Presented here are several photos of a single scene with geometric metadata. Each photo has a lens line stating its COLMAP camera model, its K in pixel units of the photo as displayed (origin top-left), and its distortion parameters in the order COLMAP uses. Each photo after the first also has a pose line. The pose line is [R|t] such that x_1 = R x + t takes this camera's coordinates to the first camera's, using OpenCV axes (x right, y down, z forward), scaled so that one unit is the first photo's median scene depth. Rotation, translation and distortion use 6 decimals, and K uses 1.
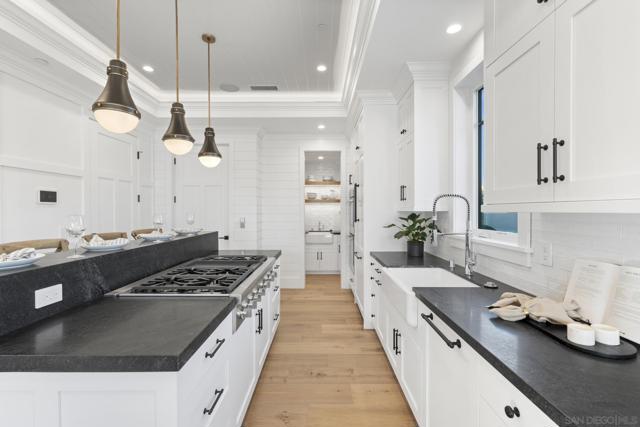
lens RADIAL K [[290.0, 0, 313.9], [0, 290.0, 212.9], [0, 0, 1]] dist [0.002039, -0.000079]
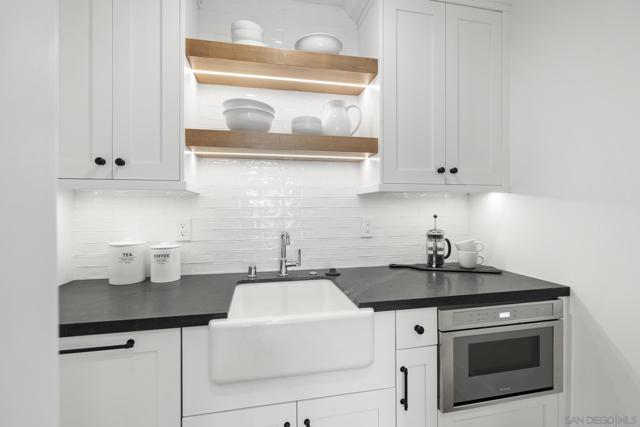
lens RADIAL K [[290.0, 0, 320.6], [0, 290.0, 211.7], [0, 0, 1]] dist [0.002039, -0.000079]
pose [[0.975900, 0.001895, 0.218211, -0.004628], [-0.001420, 0.999996, -0.002335, 0.025398], [-0.218214, 0.001968, 0.975899, 1.620959]]
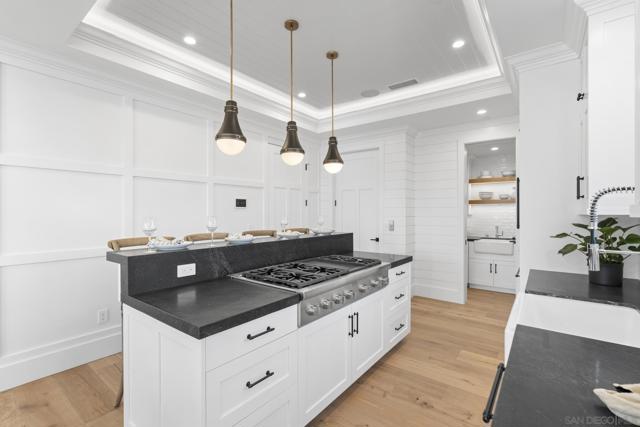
lens RADIAL K [[290.0, 0, 318.8], [0, 290.0, 213.4], [0, 0, 1]] dist [0.002039, -0.000079]
pose [[0.797373, 0.002964, -0.603479, 0.235971], [-0.006455, 0.999973, -0.003617, -0.002832], [0.603452, 0.006779, 0.797370, 0.097336]]
